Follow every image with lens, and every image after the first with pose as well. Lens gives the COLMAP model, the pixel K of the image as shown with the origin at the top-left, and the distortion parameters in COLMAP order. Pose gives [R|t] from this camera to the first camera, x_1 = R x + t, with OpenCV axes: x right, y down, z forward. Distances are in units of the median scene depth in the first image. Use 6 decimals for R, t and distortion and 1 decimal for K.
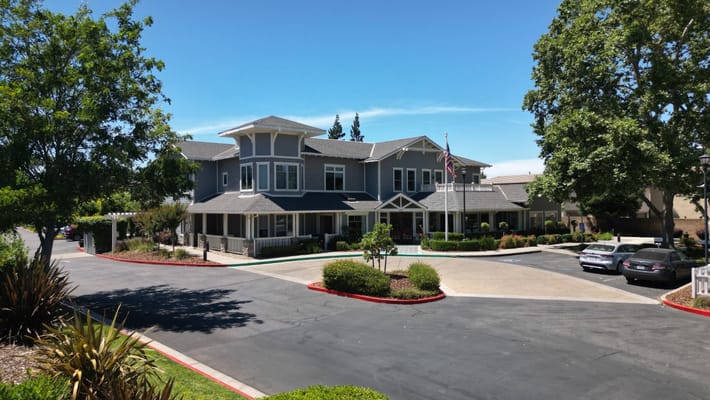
lens RADIAL K [[498.7, 0, 355.0], [0, 498.7, 200.0], [0, 0, 1]] dist [0.086334, -0.088709]
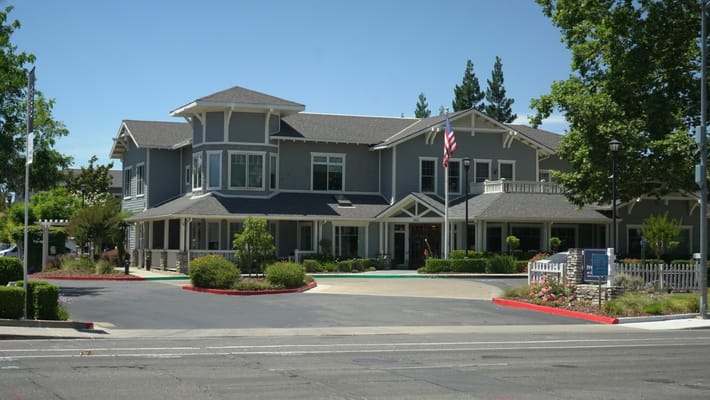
lens RADIAL K [[1155.0, 0, 355.0], [0, 1155.0, 200.0], [0, 0, 1]] dist [-0.017769, -0.026856]
pose [[0.962010, 0.004019, -0.272985, 0.482143], [-0.012130, 0.999533, -0.028032, 0.042572], [0.272745, 0.030279, 0.961610, -0.583749]]
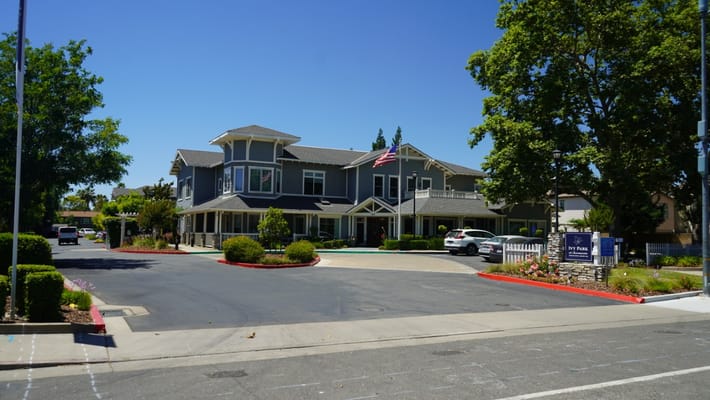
lens RADIAL K [[564.6, 0, 353.6], [0, 564.6, 197.4], [0, 0, 1]] dist [-0.008042, 0.006025]
pose [[0.983600, 0.010543, -0.180054, 0.287412], [-0.020582, 0.998330, -0.053982, 0.054318], [0.179184, 0.056803, 0.982174, -0.170611]]
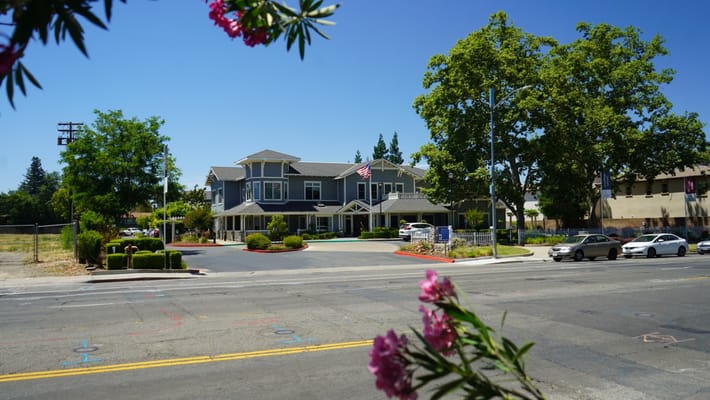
lens RADIAL K [[565.7, 0, 353.8], [0, 565.7, 196.5], [0, 0, 1]] dist [-0.009494, 0.004056]
pose [[0.974047, -0.020007, -0.225459, 0.483901], [0.011926, 0.999239, -0.037147, 0.036891], [0.226031, 0.033494, 0.973544, -0.591871]]
